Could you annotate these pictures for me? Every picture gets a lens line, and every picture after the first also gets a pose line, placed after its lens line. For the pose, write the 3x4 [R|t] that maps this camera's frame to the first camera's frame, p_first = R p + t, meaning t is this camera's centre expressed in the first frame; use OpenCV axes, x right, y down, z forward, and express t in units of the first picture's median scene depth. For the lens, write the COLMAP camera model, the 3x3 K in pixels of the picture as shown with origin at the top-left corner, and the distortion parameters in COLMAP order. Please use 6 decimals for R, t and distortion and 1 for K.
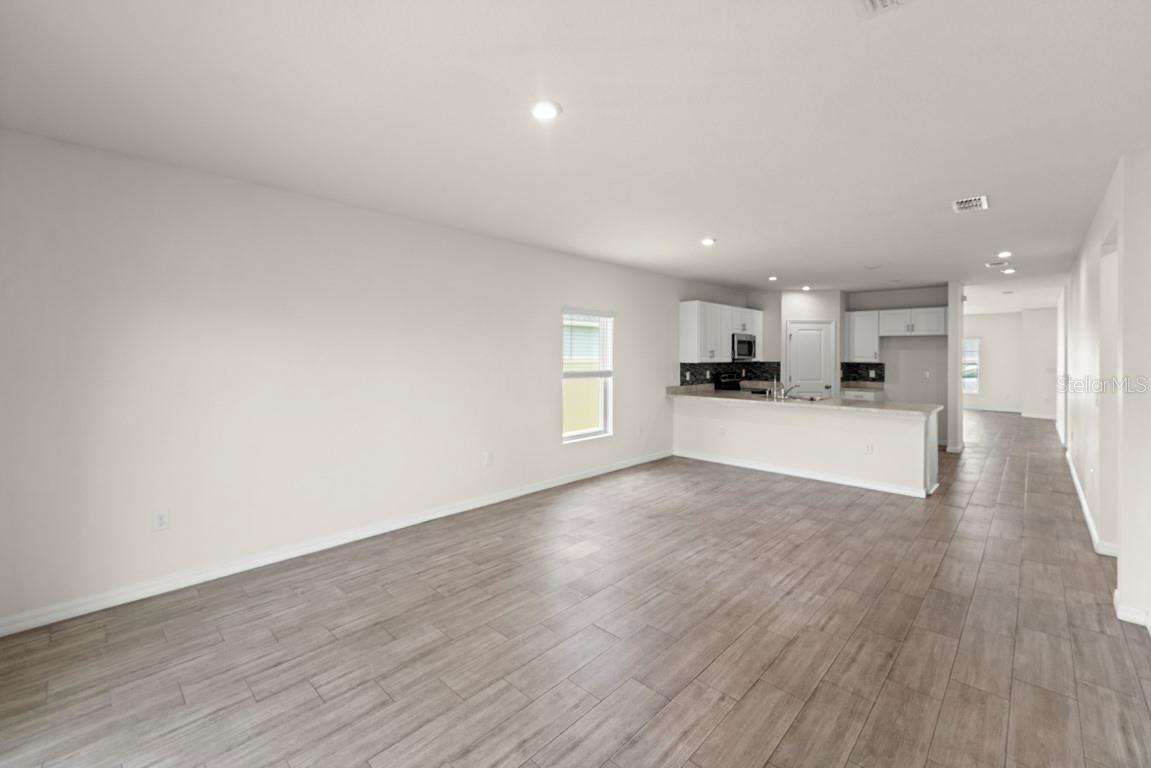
lens RADIAL K [[475.1, 0, 566.7], [0, 475.1, 353.7], [0, 0, 1]] dist [0.002407, -0.000086]
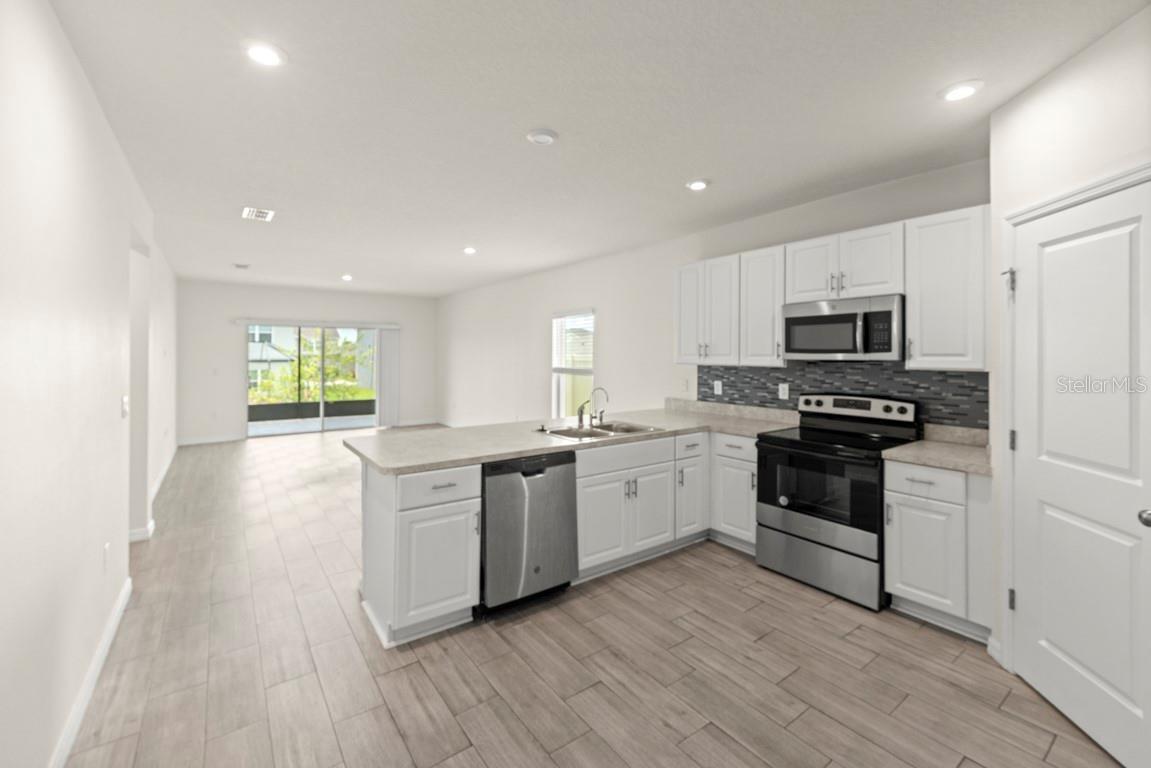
lens RADIAL K [[475.1, 0, 566.7], [0, 475.1, 353.7], [0, 0, 1]] dist [0.002407, -0.000086]
pose [[-0.170994, -0.003043, -0.985267, 0.791571], [0.003035, 0.999989, -0.003615, 0.005710], [0.985267, -0.003608, -0.170982, 0.829059]]
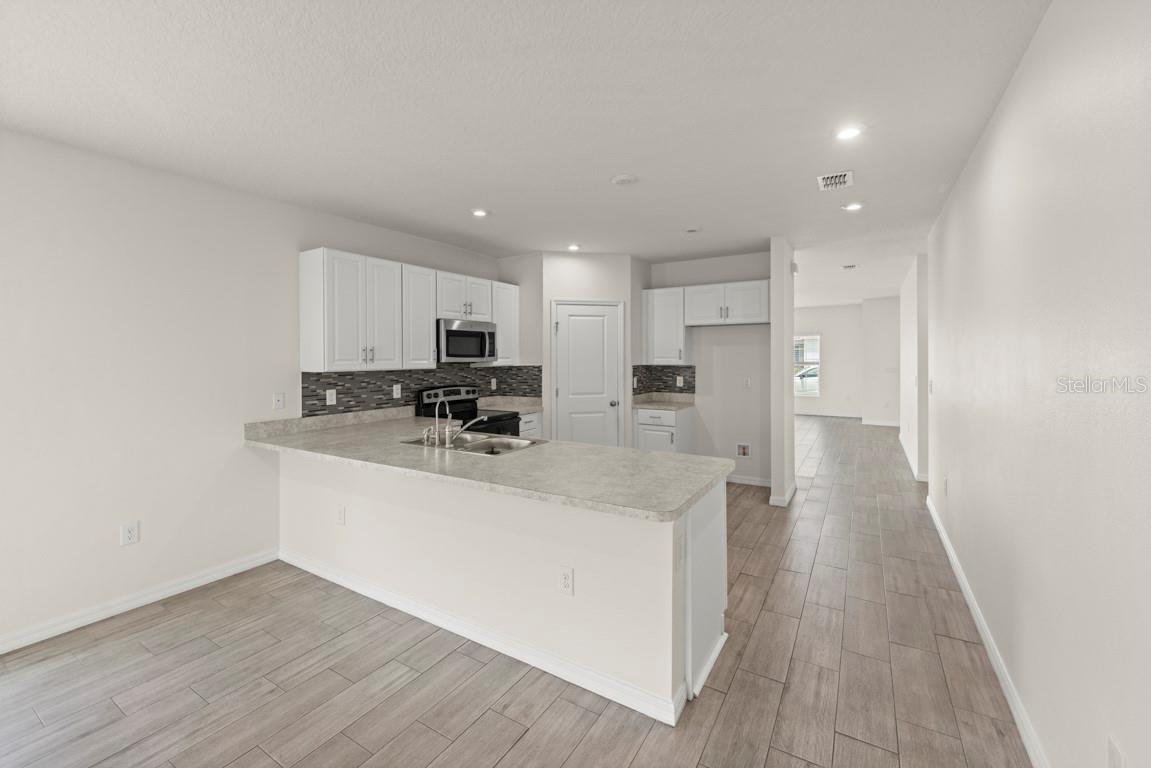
lens RADIAL K [[475.1, 0, 566.7], [0, 475.1, 353.7], [0, 0, 1]] dist [0.002407, -0.000086]
pose [[0.977374, -0.009184, 0.211318, 0.360668], [0.009993, 0.999946, -0.002762, 0.003133], [-0.211281, 0.004811, 0.977413, 0.393180]]
